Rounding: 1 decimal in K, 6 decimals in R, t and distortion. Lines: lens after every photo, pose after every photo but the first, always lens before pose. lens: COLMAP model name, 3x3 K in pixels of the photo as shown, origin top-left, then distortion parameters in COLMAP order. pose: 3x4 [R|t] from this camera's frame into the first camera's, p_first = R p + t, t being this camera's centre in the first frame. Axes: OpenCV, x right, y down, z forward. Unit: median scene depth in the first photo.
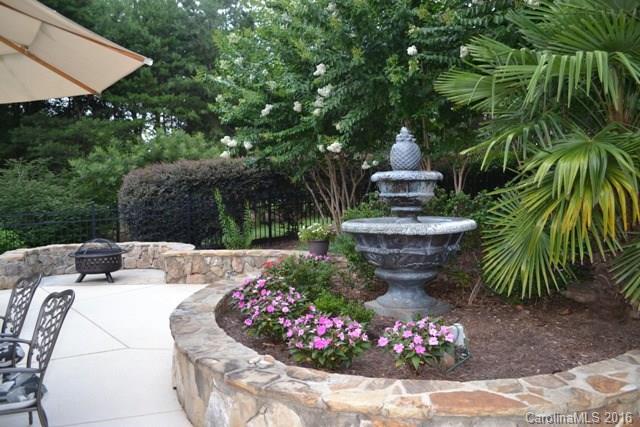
lens RADIAL K [[510.3, 0, 318.1], [0, 510.3, 215.1], [0, 0, 1]] dist [-0.080312, 0.000873]
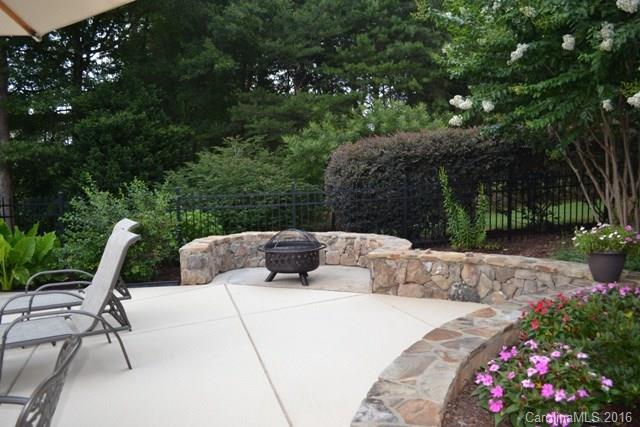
lens RADIAL K [[510.3, 0, 318.1], [0, 510.3, 215.1], [0, 0, 1]] dist [-0.080312, 0.000873]
pose [[0.910397, 0.034770, -0.412273, -0.052264], [-0.017335, 0.998793, 0.045956, -0.011877], [0.413373, -0.034691, 0.909901, 0.227866]]
